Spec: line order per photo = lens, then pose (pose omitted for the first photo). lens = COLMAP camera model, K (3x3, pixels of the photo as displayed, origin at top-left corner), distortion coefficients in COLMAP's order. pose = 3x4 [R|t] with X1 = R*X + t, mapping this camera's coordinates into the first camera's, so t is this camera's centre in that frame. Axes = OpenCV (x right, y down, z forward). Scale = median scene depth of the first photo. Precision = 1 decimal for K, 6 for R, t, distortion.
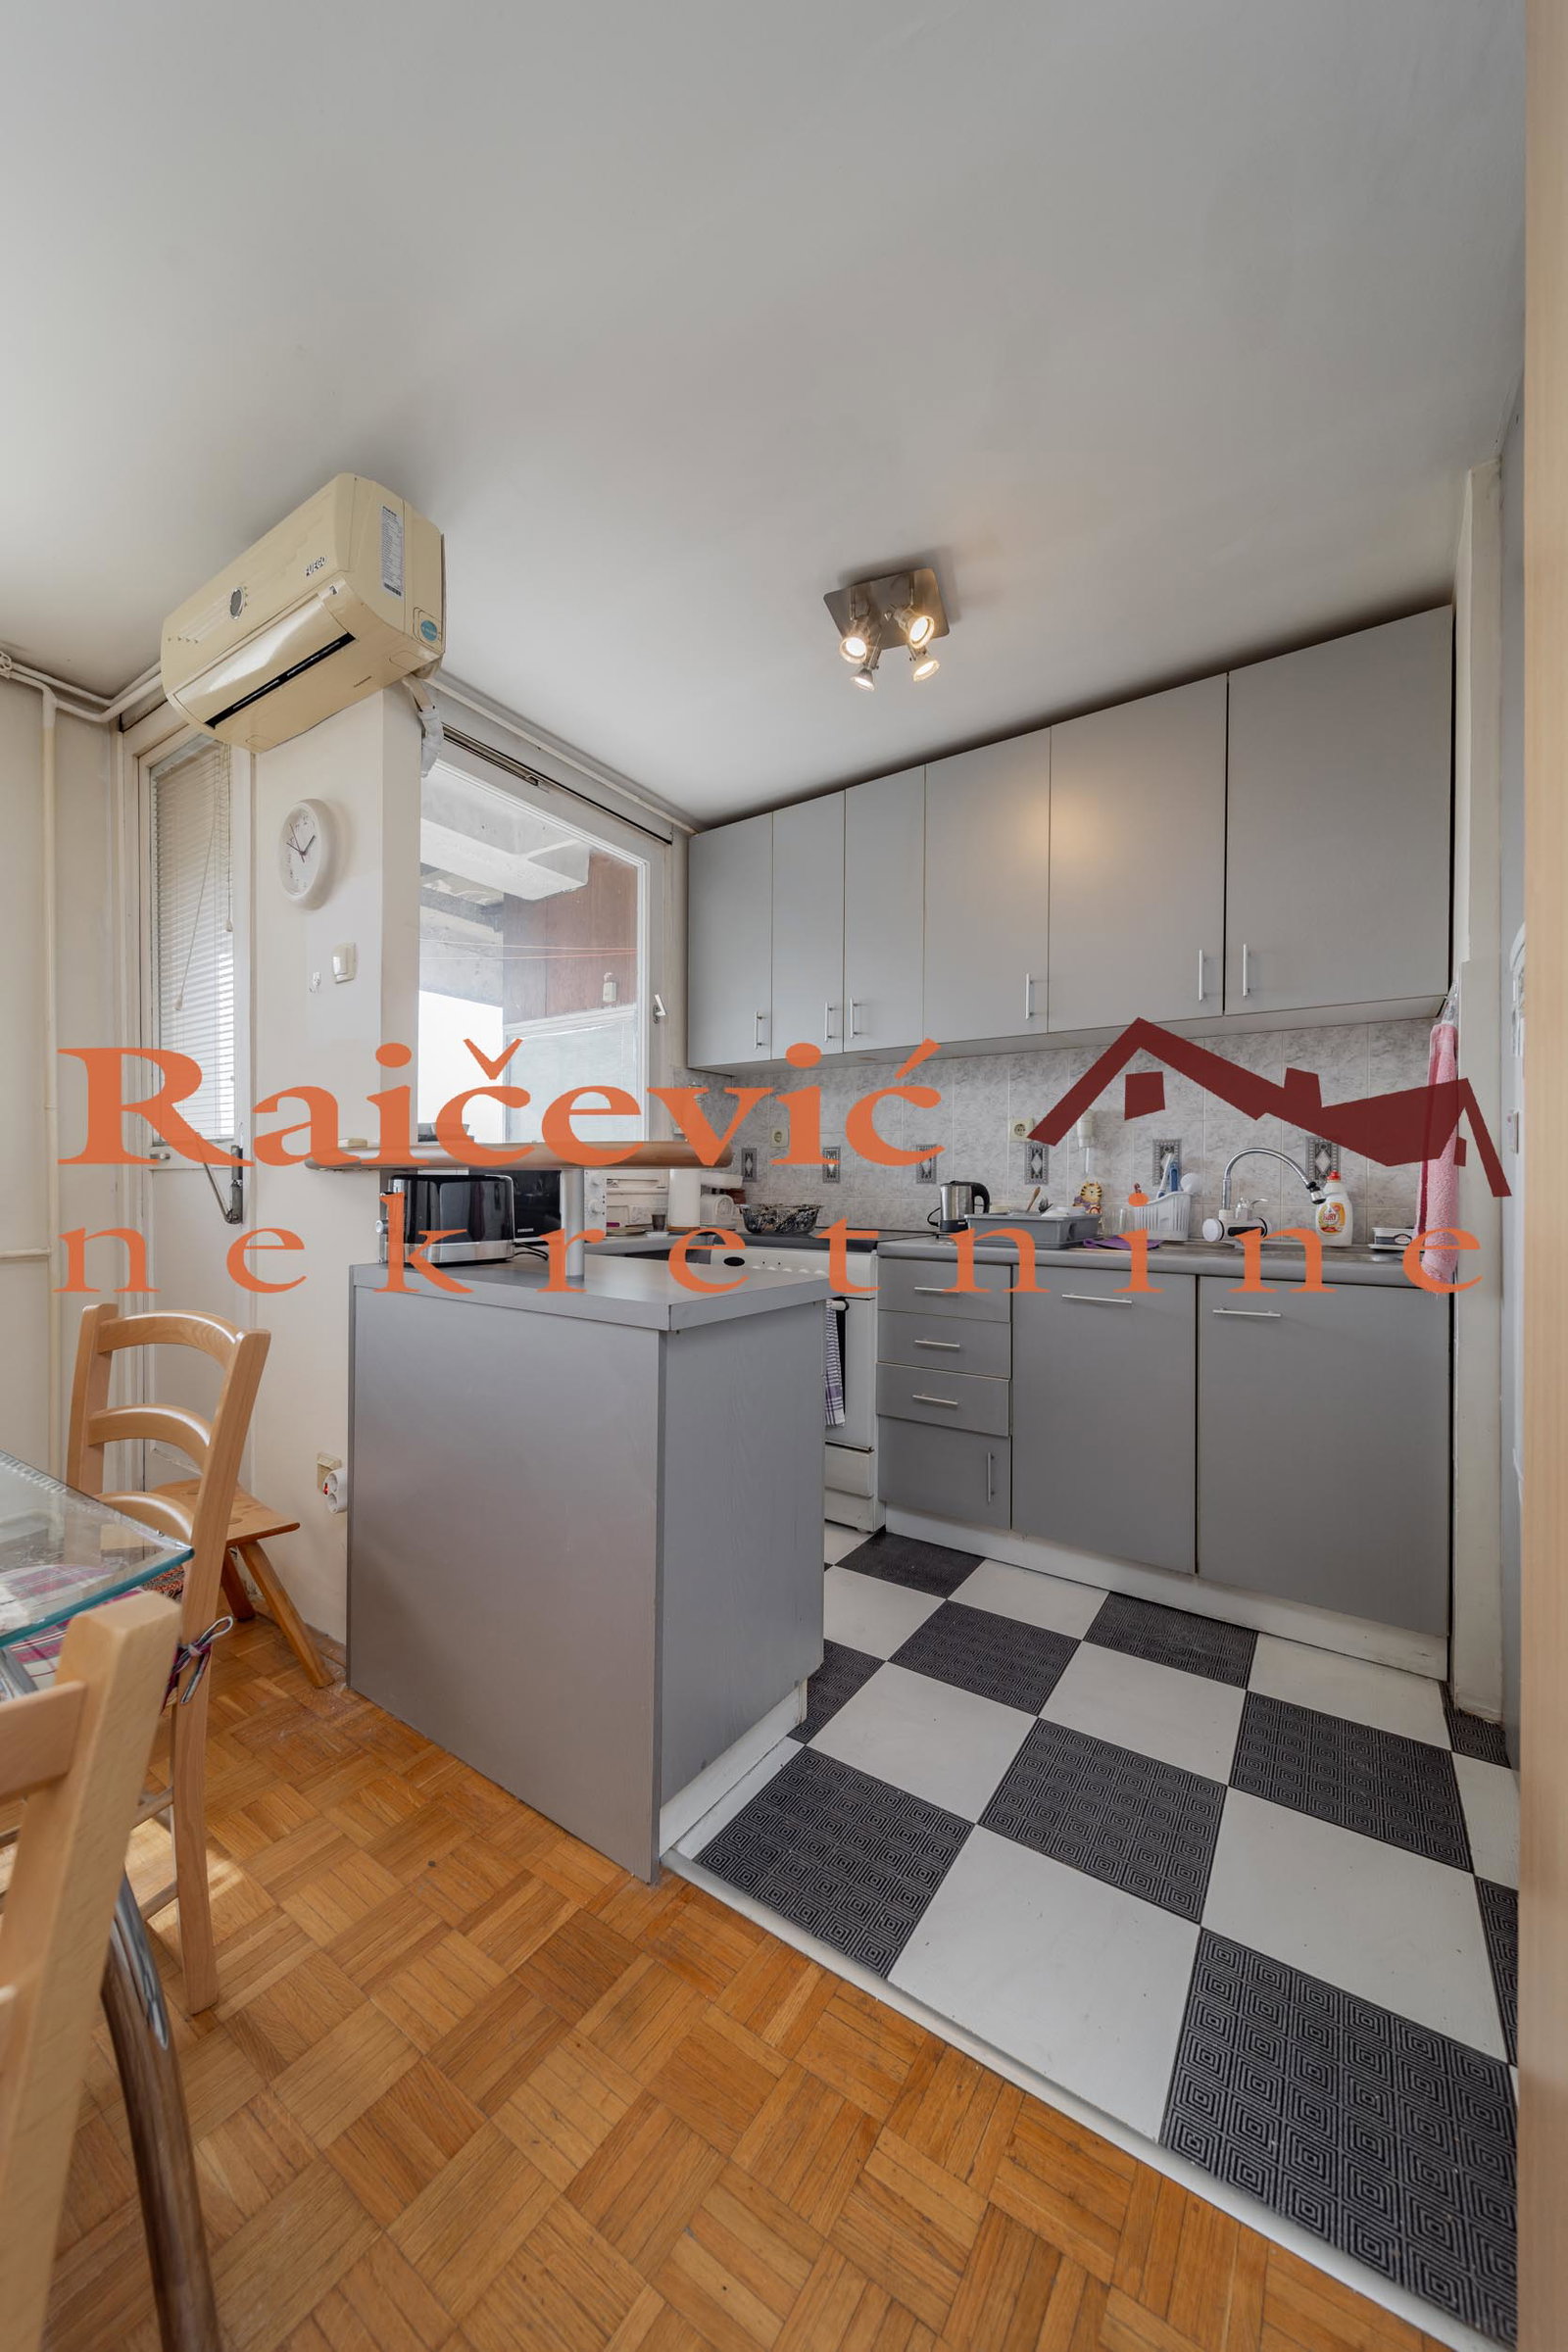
lens RADIAL K [[832.0, 0, 784.0], [0, 832.0, 1184.9], [0, 0, 1]] dist [0.001841, -0.001030]
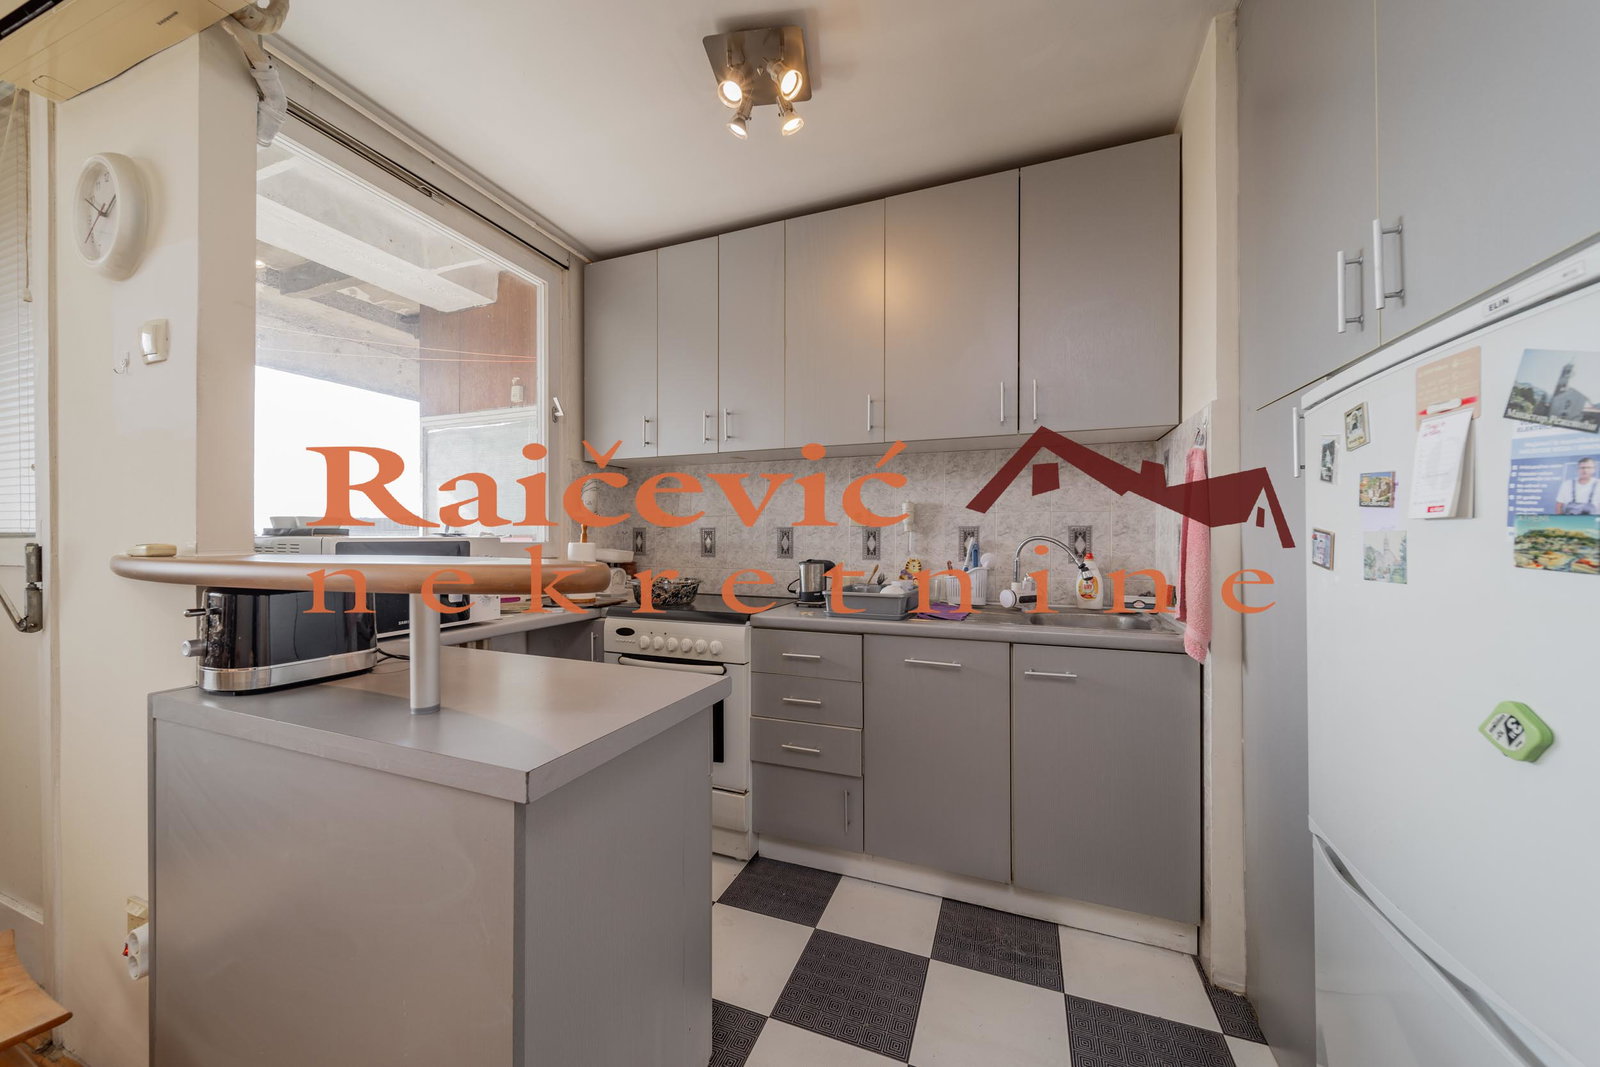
lens RADIAL K [[566.0, 0, 801.8], [0, 566.0, 536.6], [0, 0, 1]] dist [0.001841, -0.001030]
pose [[0.973353, -0.007074, 0.229205, -0.000606], [0.006881, 0.999975, 0.001642, -0.046847], [-0.229211, -0.000021, 0.973377, 0.215282]]
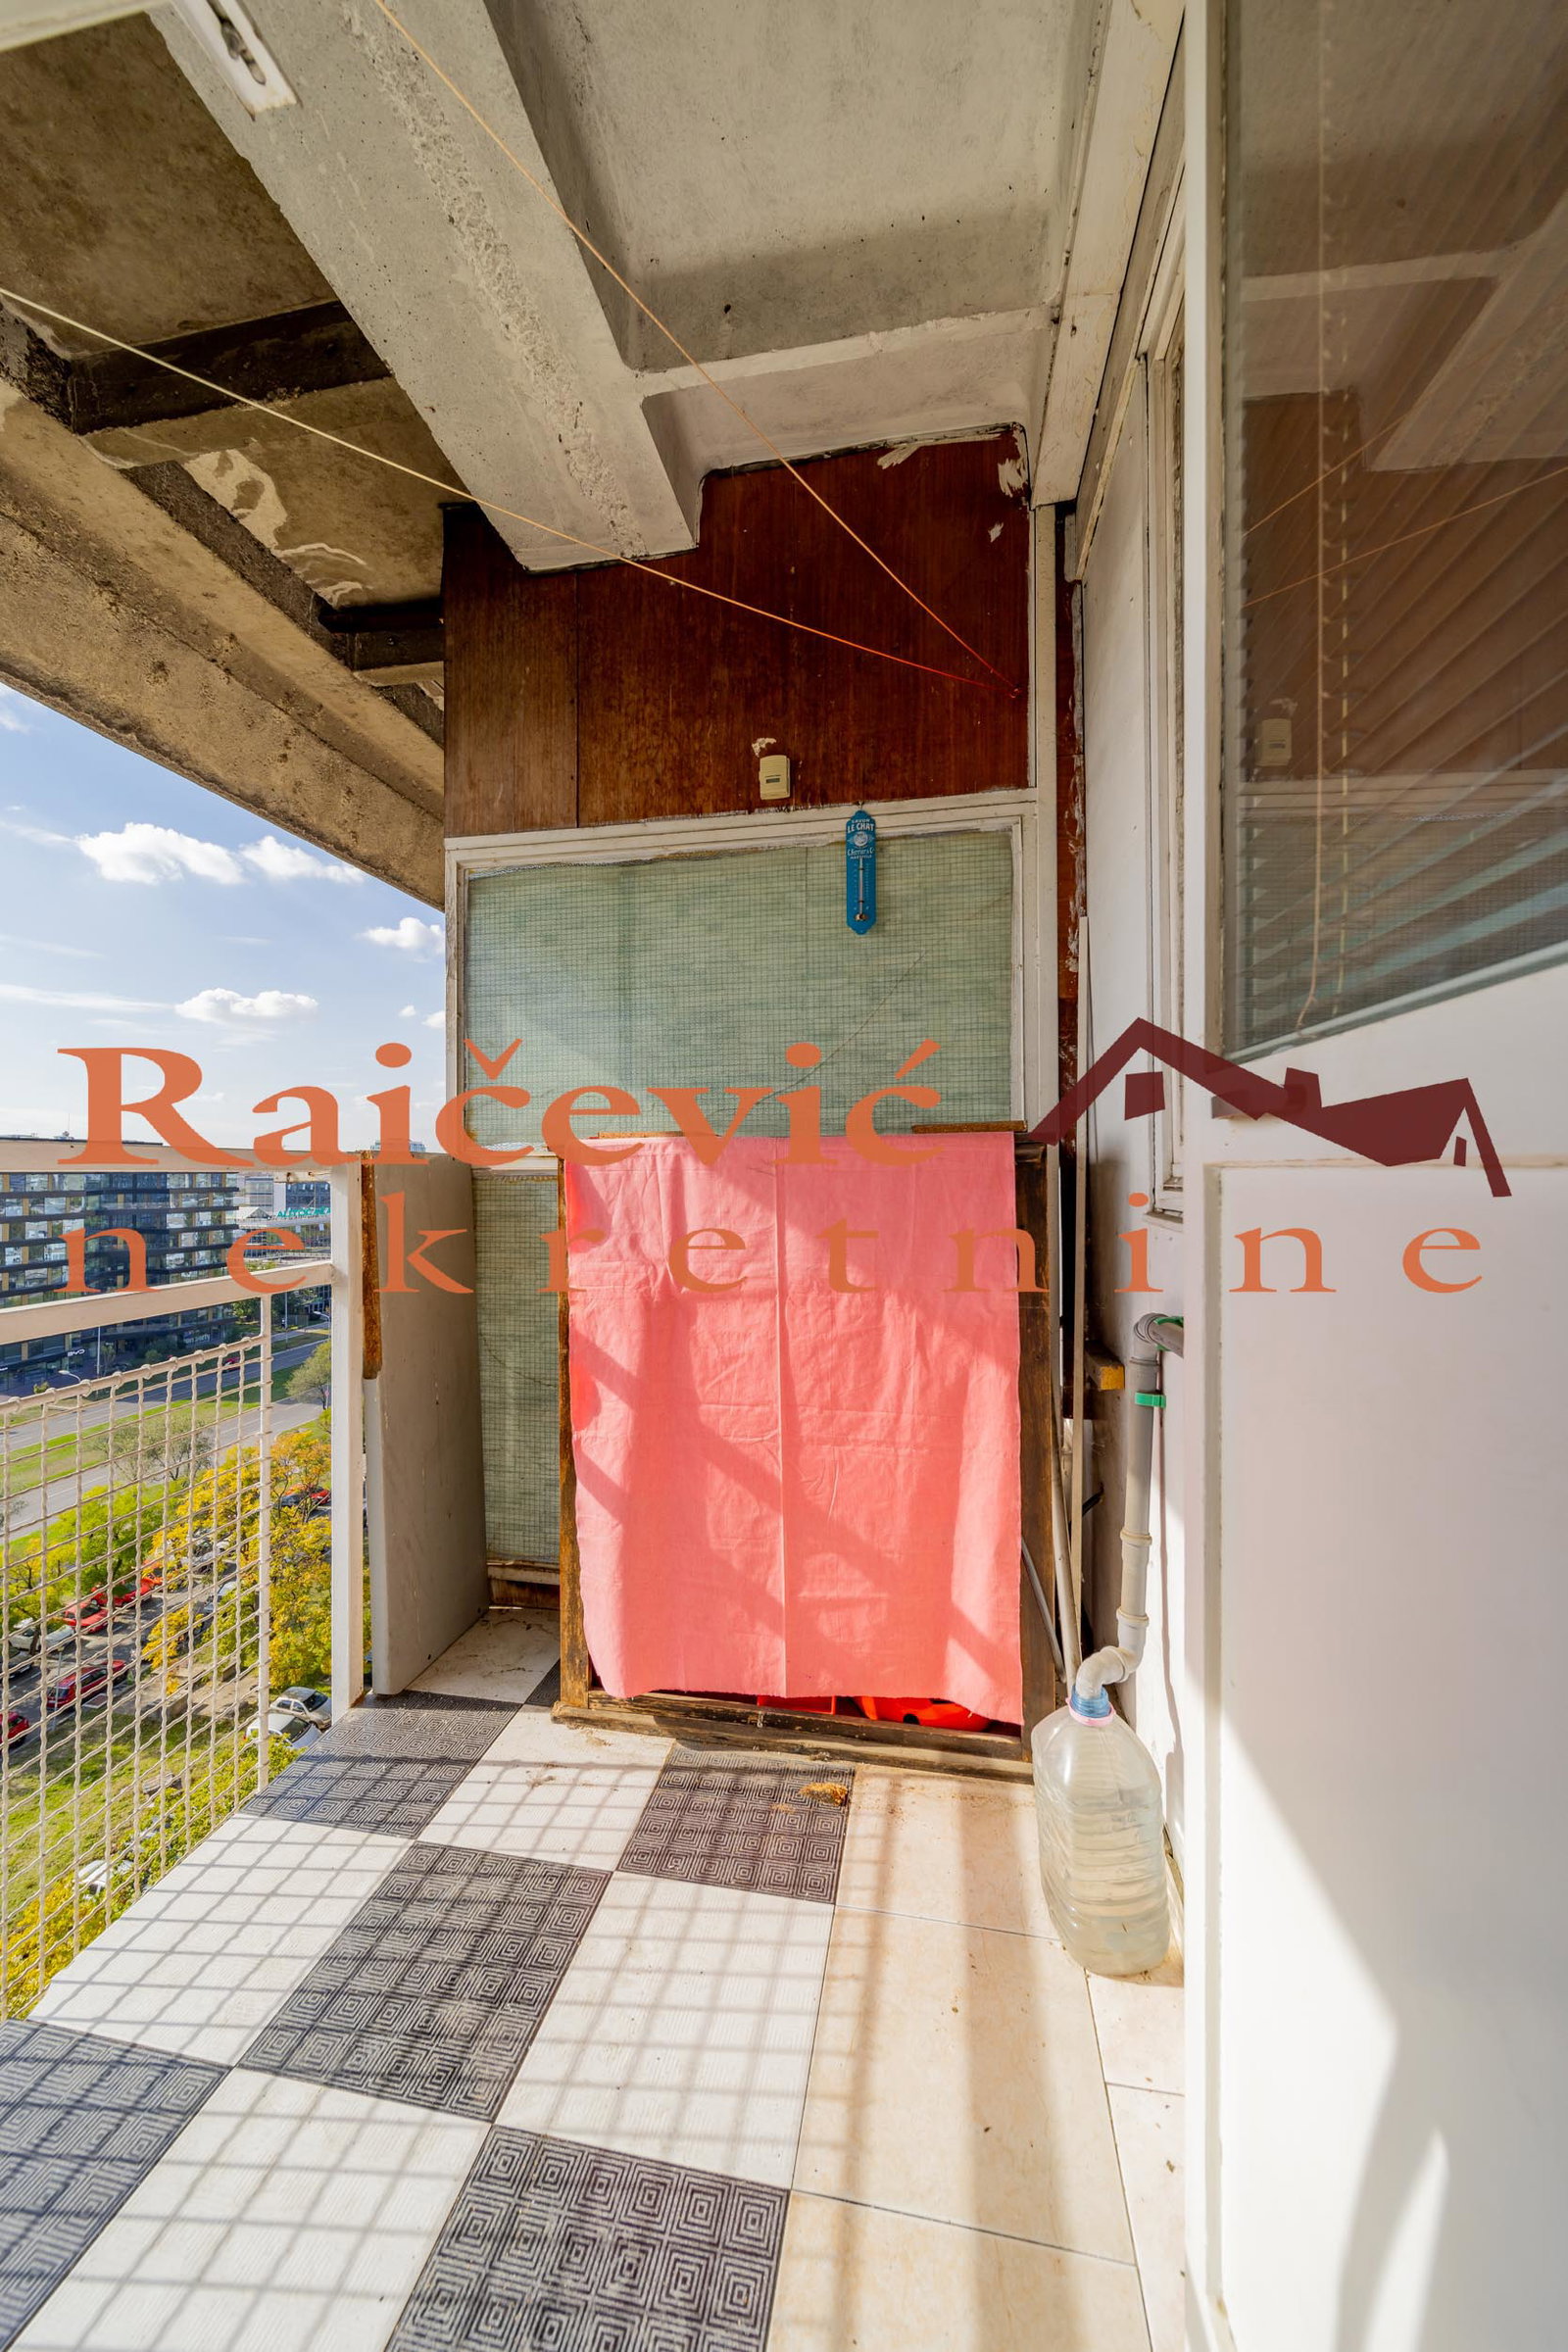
lens RADIAL K [[832.0, 0, 785.4], [0, 832.0, 1177.4], [0, 0, 1]] dist [0.001841, -0.001030]
pose [[0.915837, -0.017342, 0.401176, -0.726953], [0.006120, 0.999554, 0.029238, -0.024093], [-0.401504, -0.024323, 0.915534, 0.993426]]
